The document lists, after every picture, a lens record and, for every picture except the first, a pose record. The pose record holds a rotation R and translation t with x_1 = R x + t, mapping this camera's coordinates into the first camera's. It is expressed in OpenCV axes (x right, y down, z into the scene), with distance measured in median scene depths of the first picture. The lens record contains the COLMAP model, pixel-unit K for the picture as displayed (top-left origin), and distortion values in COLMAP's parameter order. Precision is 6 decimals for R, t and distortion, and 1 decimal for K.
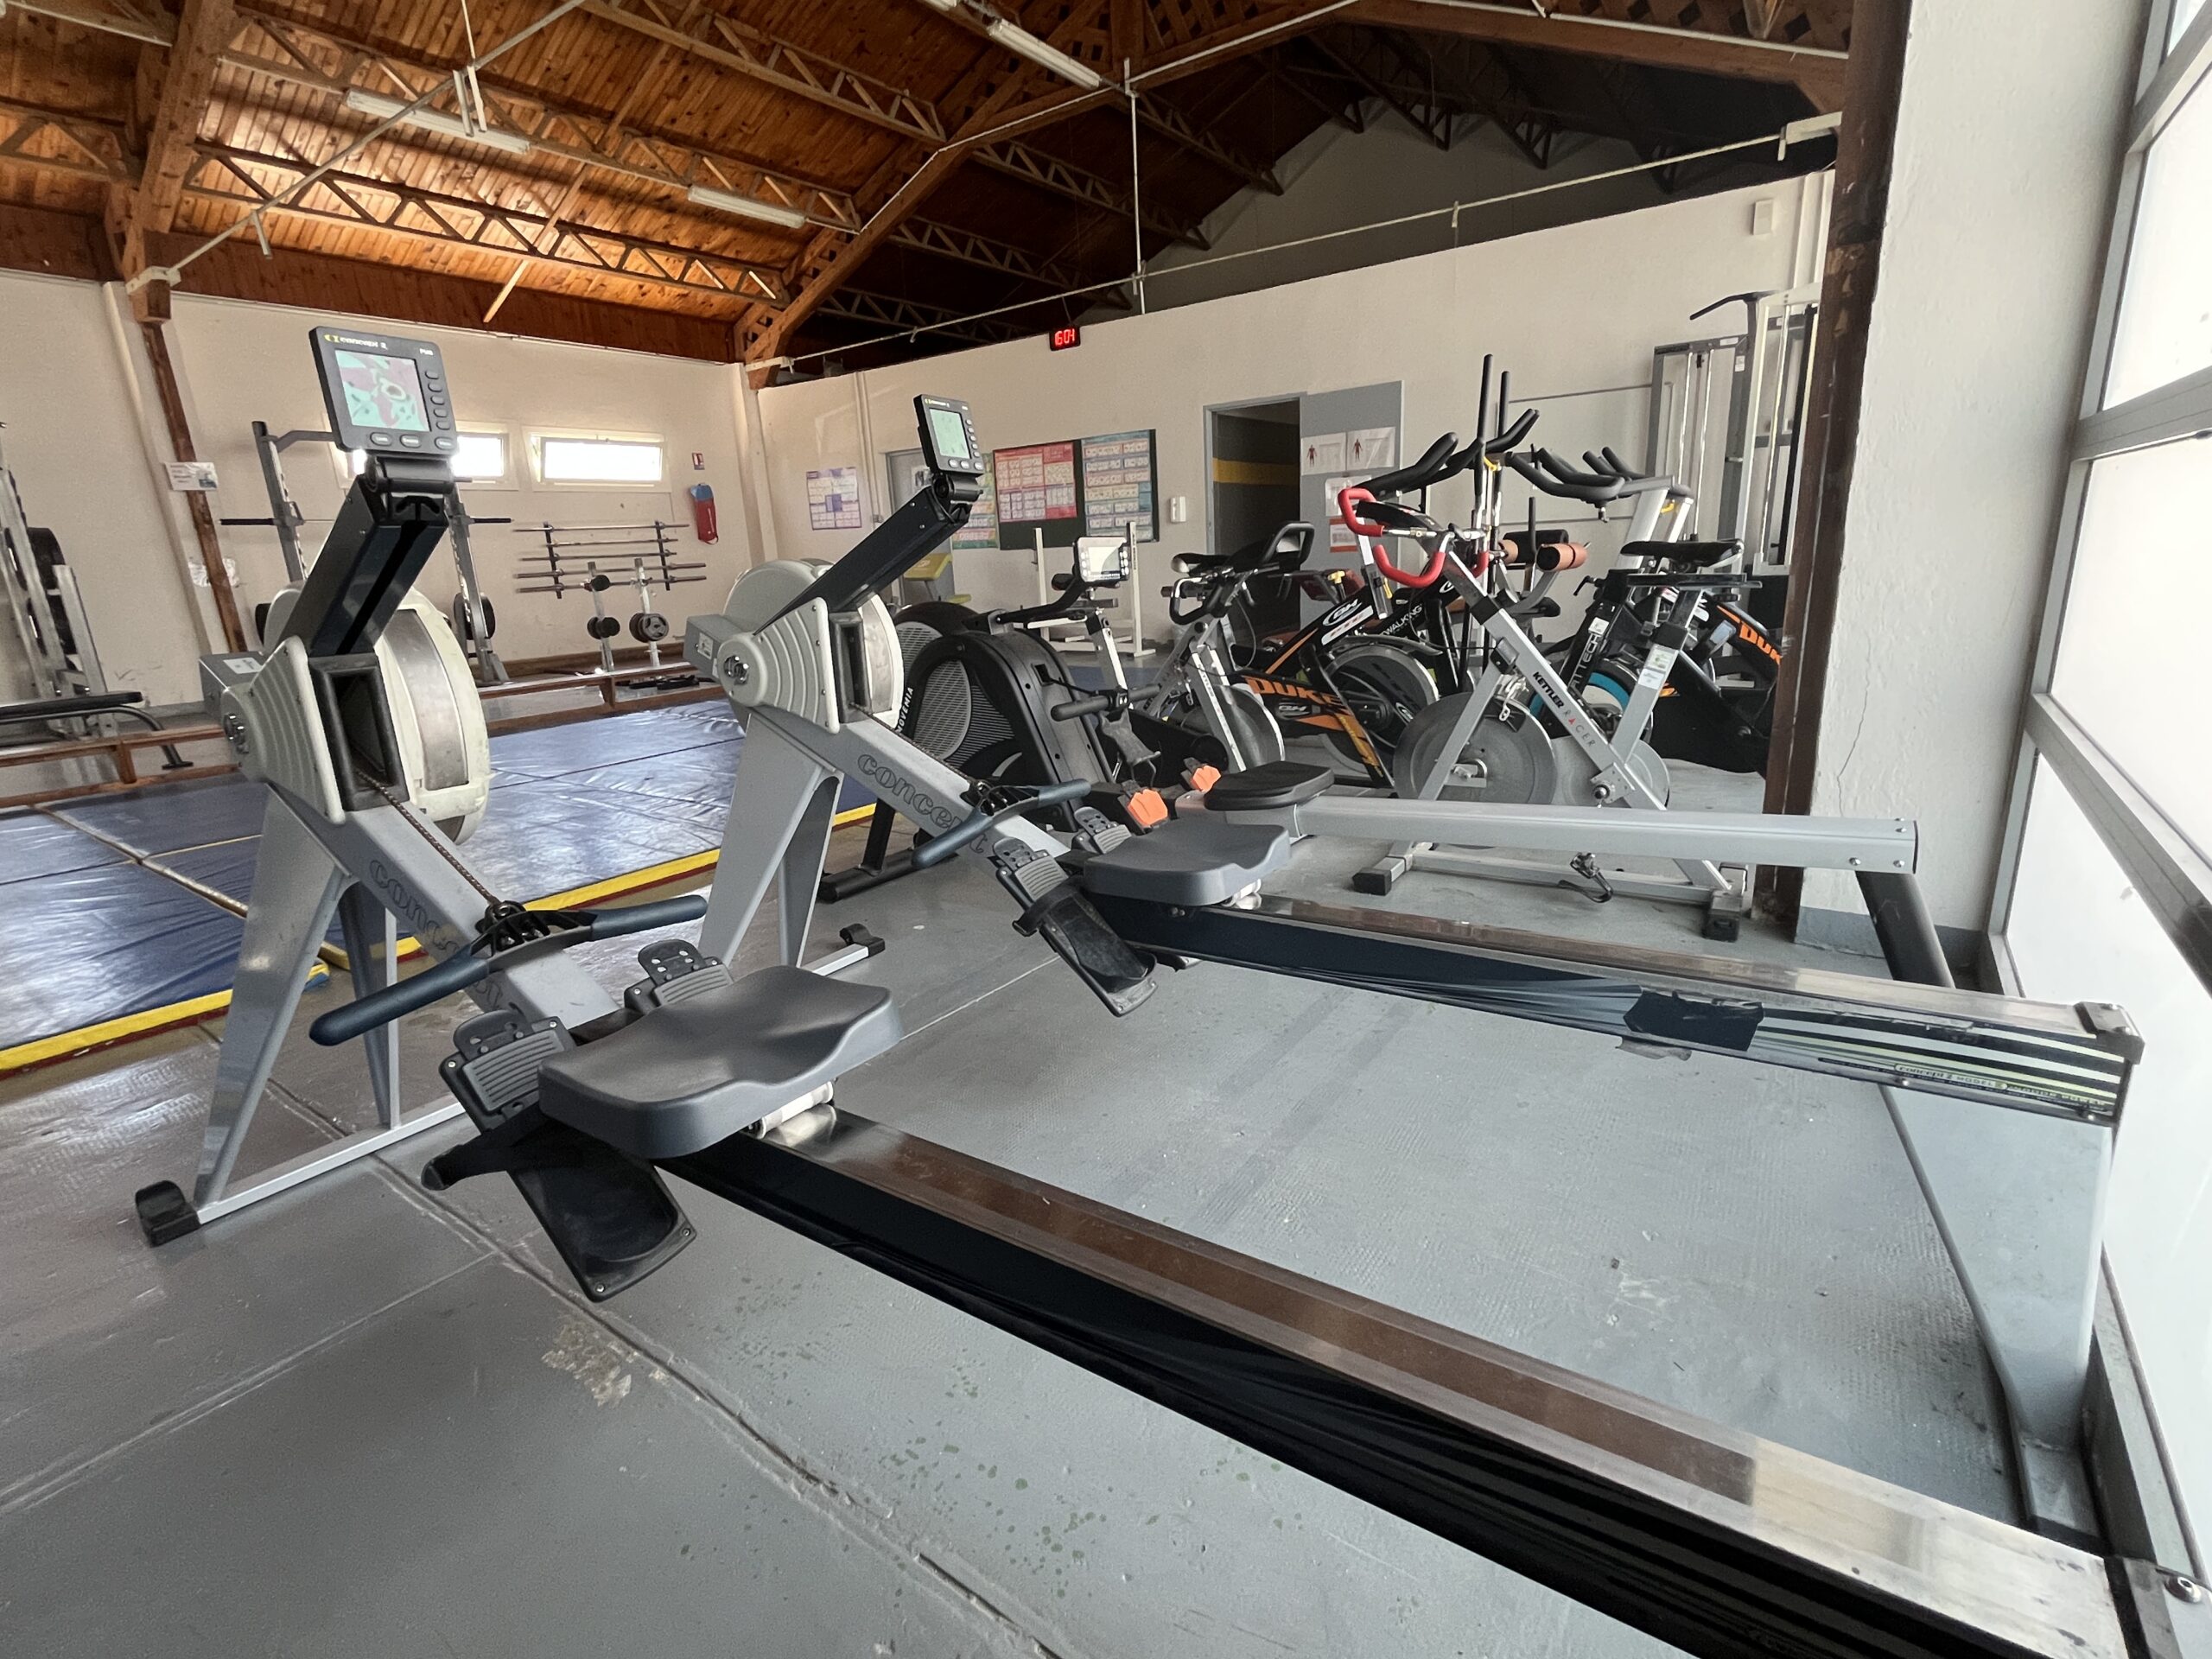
lens RADIAL K [[1037.1, 0, 1109.4], [0, 1037.1, 823.5], [0, 0, 1]] dist [-0.001589, 0.000468]
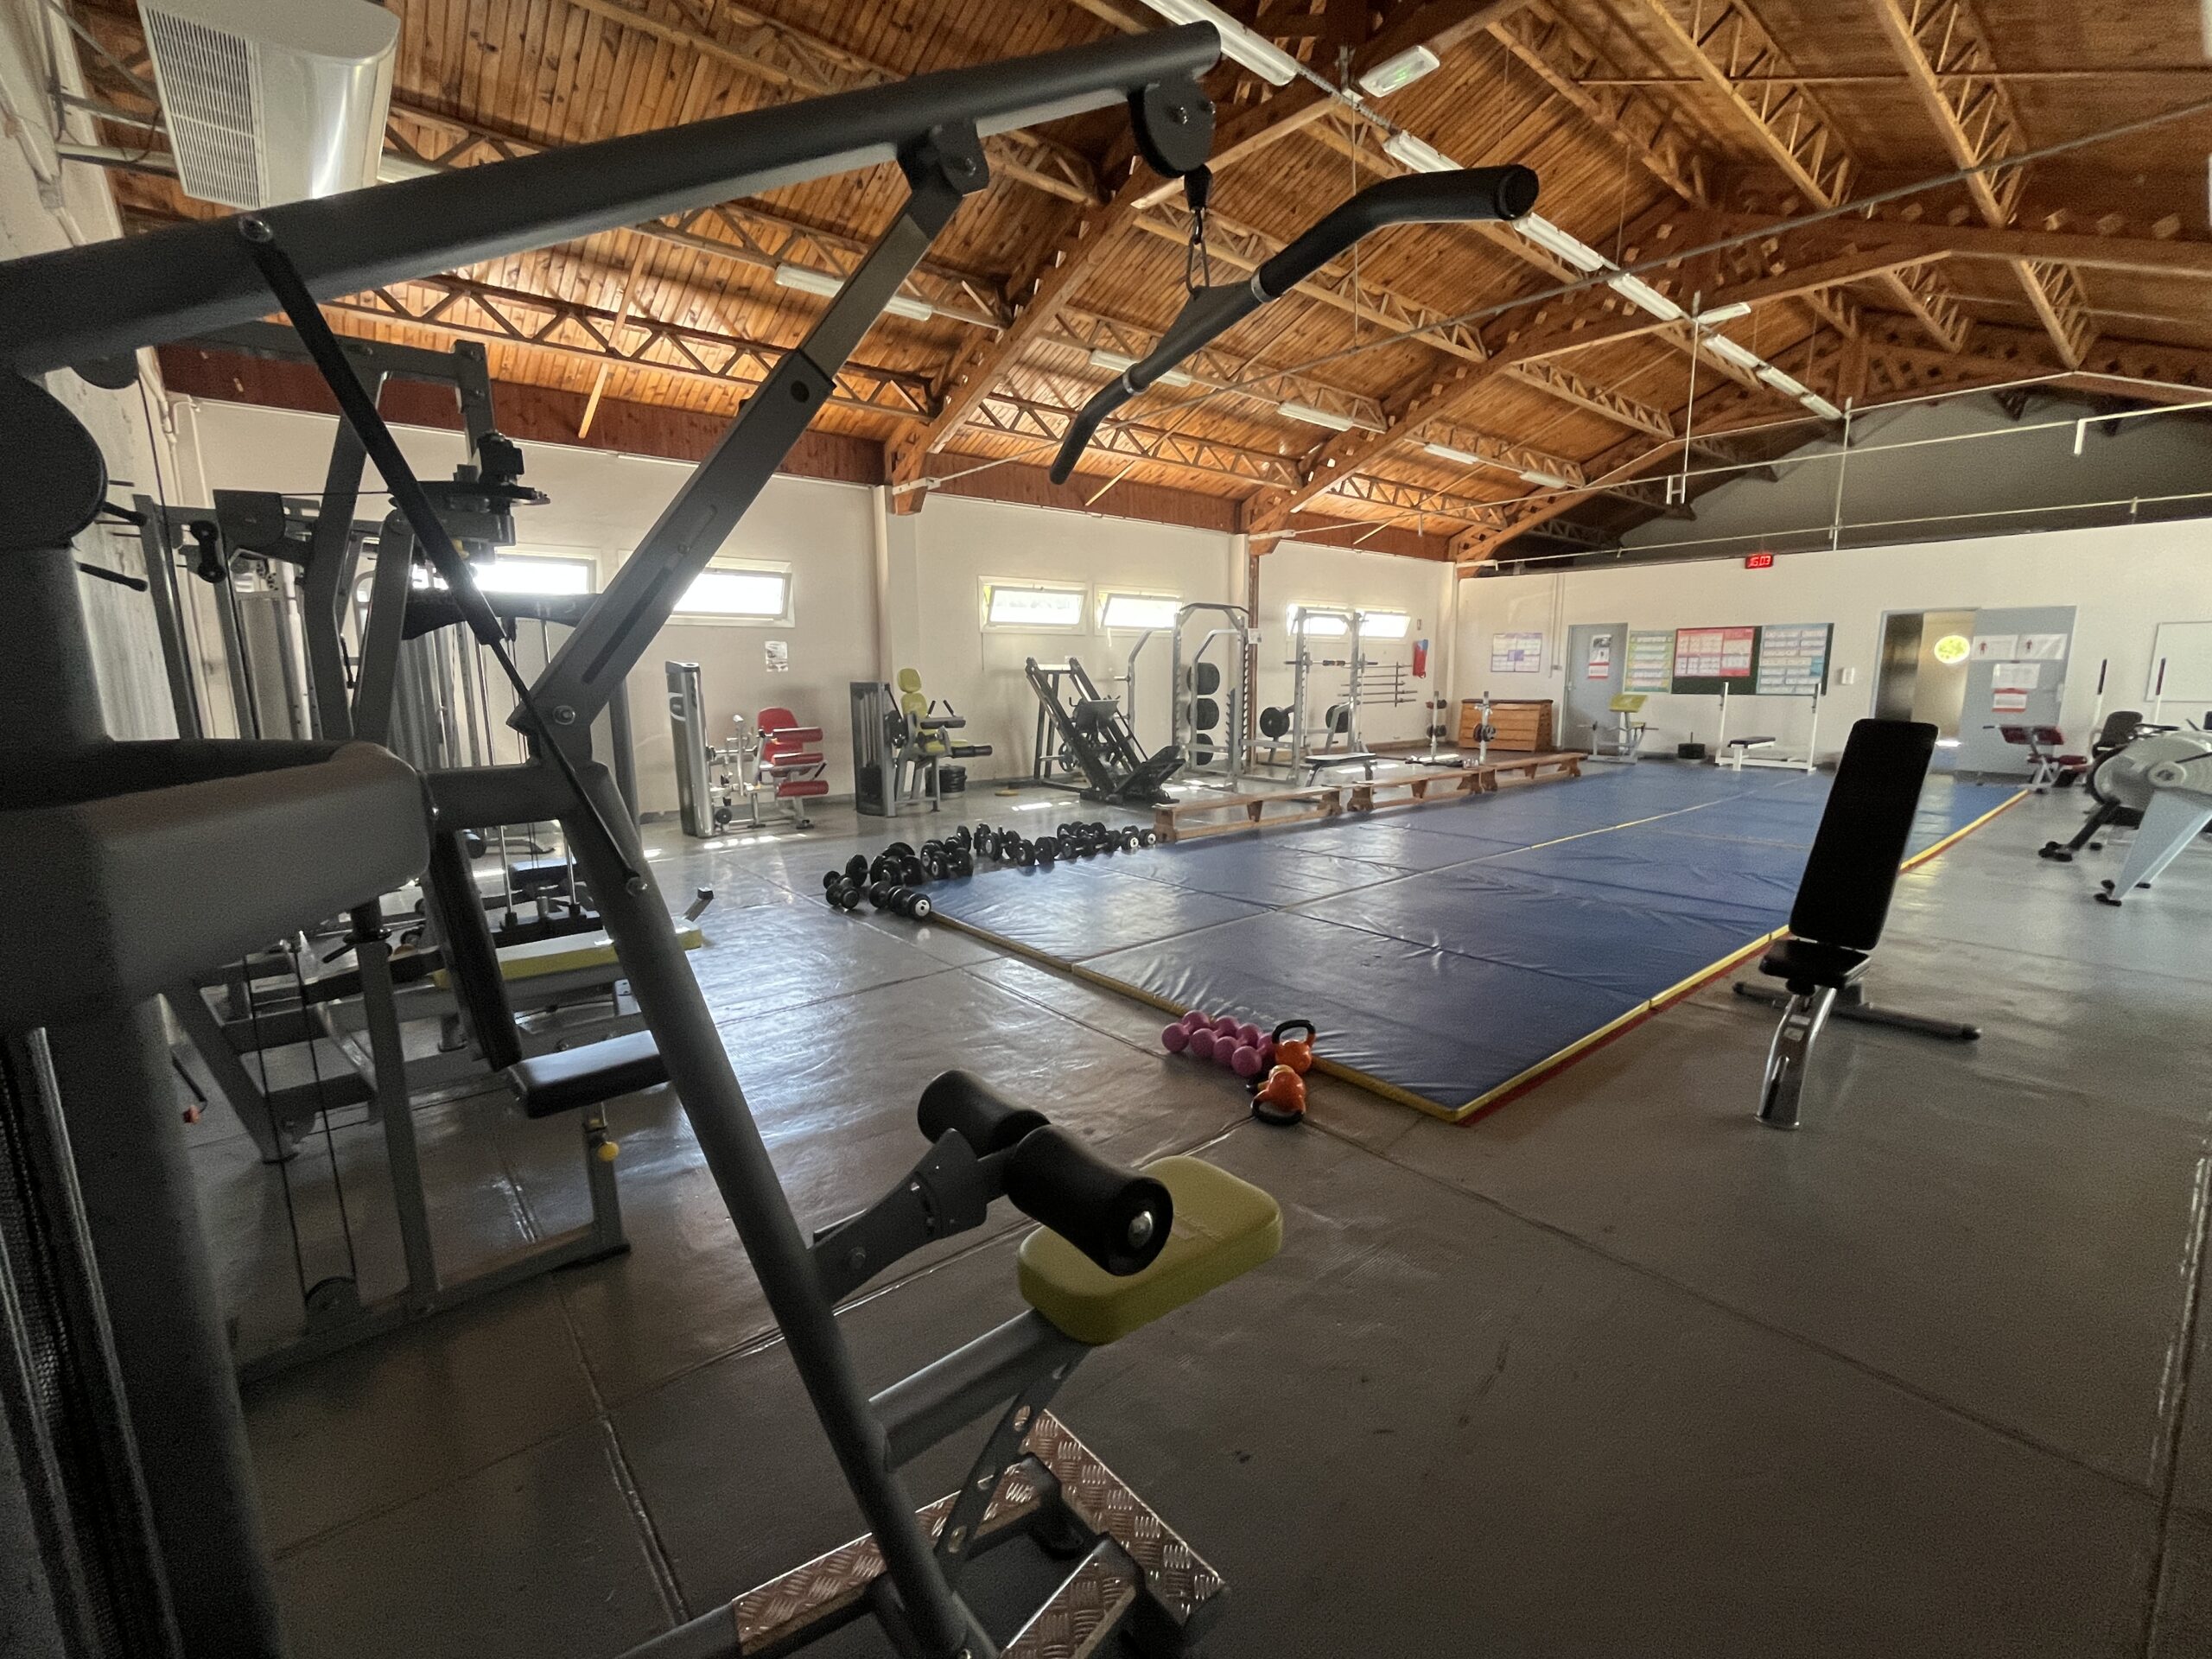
lens RADIAL K [[945.5, 0, 1114.2], [0, 945.5, 835.5], [0, 0, 1]] dist [-0.002326, -0.000110]
pose [[0.968417, 0.085237, -0.234315, -0.557693], [-0.104656, 0.991920, -0.071711, 0.121742], [0.226309, 0.093968, 0.969512, -0.487642]]
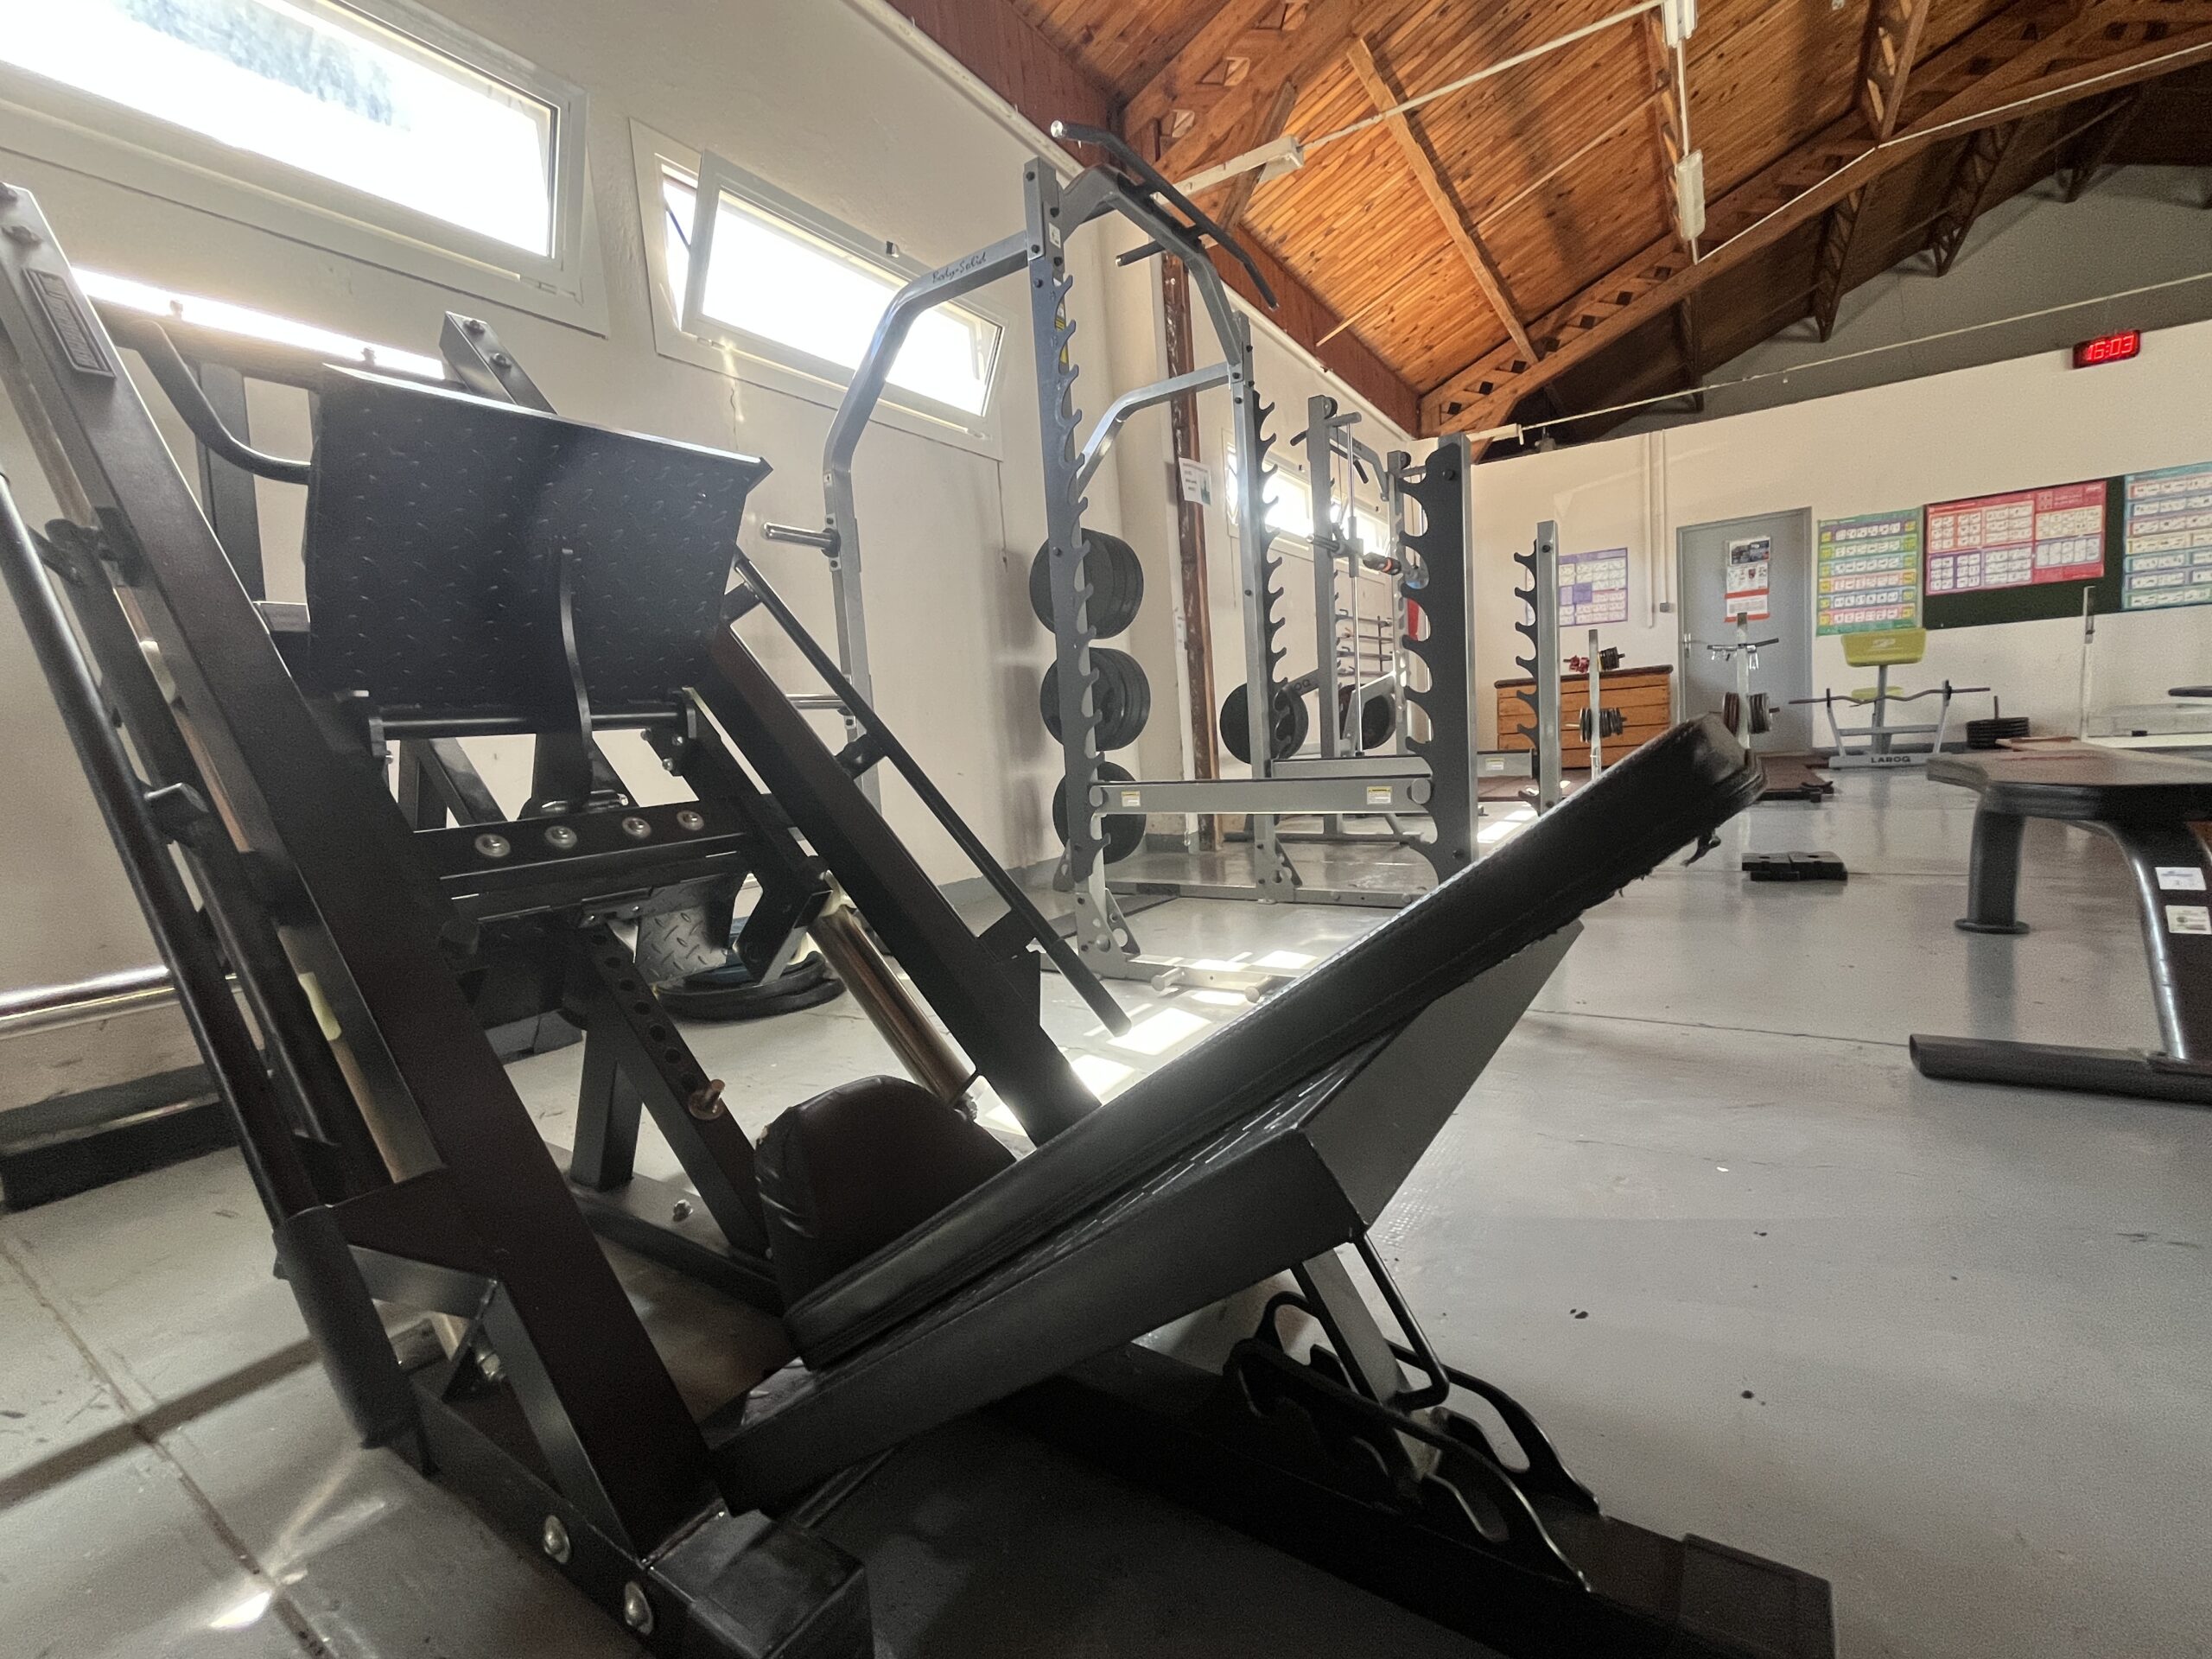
lens RADIAL K [[945.5, 0, 1115.0], [0, 945.5, 839.5], [0, 0, 1]] dist [-0.002326, -0.000110]
pose [[0.998926, -0.026054, 0.038320, -0.757979], [0.031513, 0.988249, -0.149570, -0.022909], [-0.033973, 0.150617, 0.988008, 0.355552]]
